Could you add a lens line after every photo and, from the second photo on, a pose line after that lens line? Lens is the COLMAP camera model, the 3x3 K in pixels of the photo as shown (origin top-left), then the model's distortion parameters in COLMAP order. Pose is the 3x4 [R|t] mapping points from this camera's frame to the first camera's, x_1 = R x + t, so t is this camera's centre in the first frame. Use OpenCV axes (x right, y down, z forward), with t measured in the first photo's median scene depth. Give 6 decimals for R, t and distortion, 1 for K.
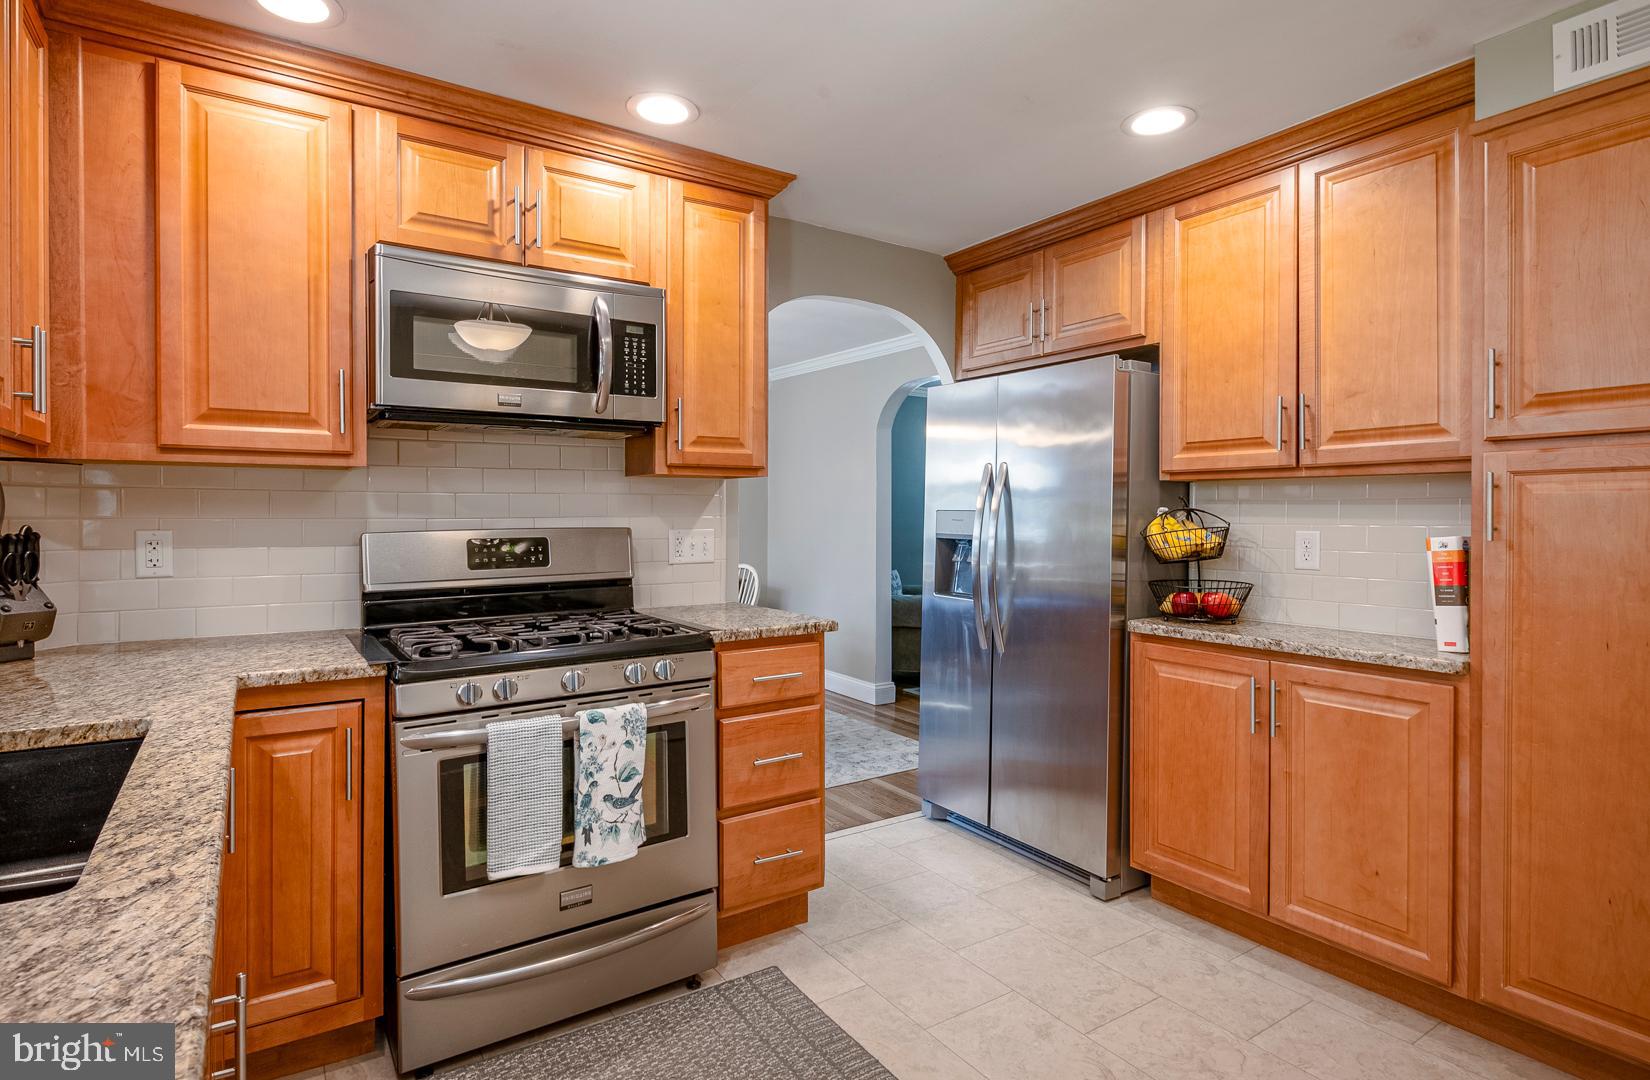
lens RADIAL K [[841.6, 0, 782.9], [0, 841.6, 521.0], [0, 0, 1]] dist [-0.004302, -0.000635]
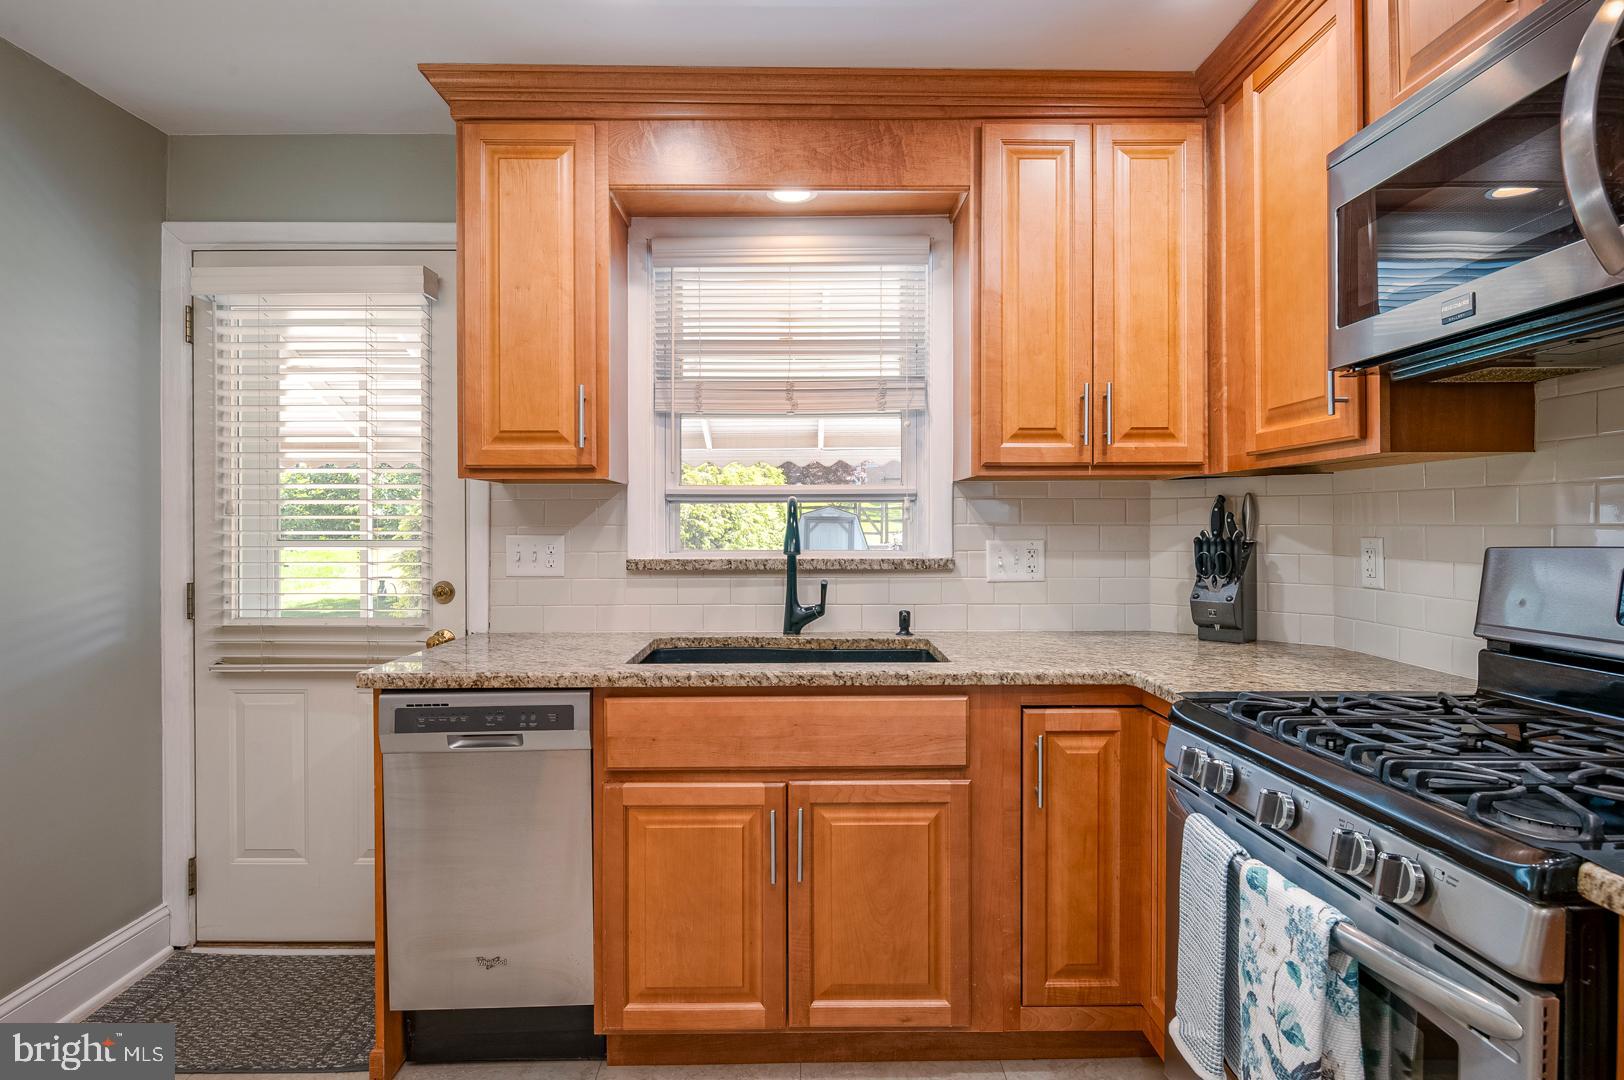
lens RADIAL K [[825.3, 0, 794.1], [0, 825.3, 526.8], [0, 0, 1]] dist [0.003138, -0.008159]
pose [[-0.521282, 0.001722, -0.853383, 0.358280], [-0.005623, 0.999969, 0.005452, -0.002170], [0.853366, 0.007640, -0.521257, 0.908868]]
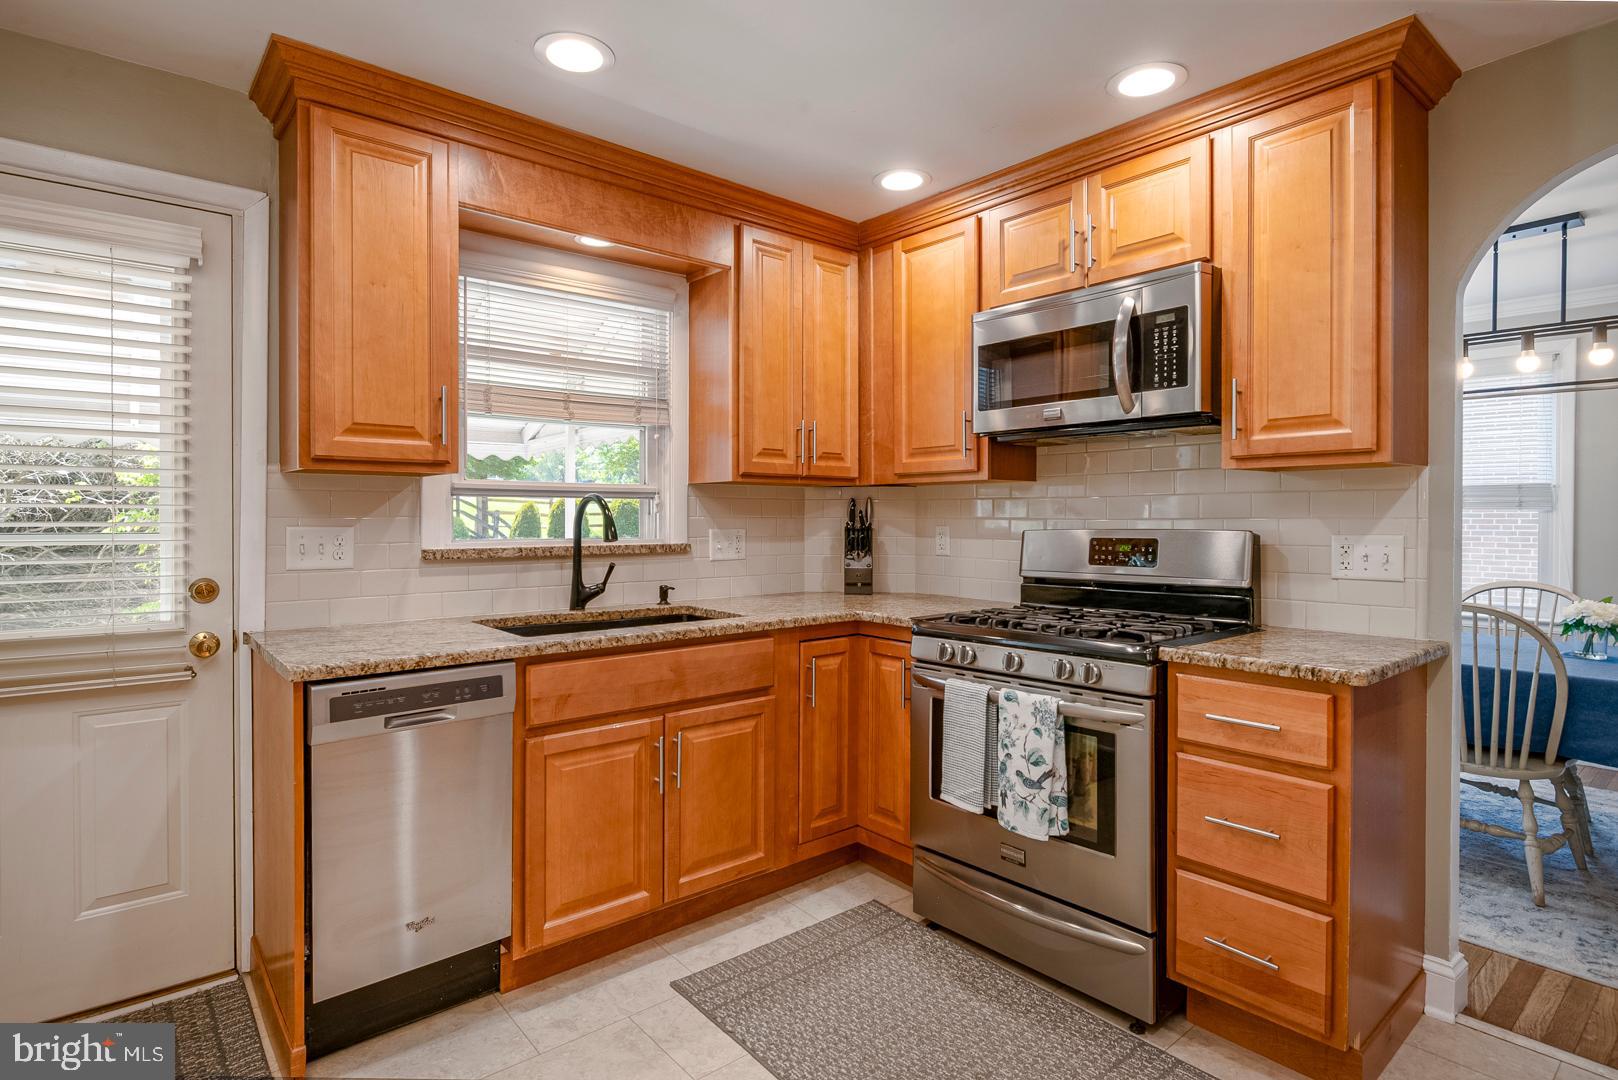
lens RADIAL K [[817.2, 0, 786.5], [0, 817.2, 520.2], [0, 0, 1]] dist [0.001768, -0.008445]
pose [[0.125830, 0.003830, -0.992044, 0.724261], [-0.010398, 0.999943, 0.002541, -0.000260], [0.991997, 0.009995, 0.125863, 0.503717]]
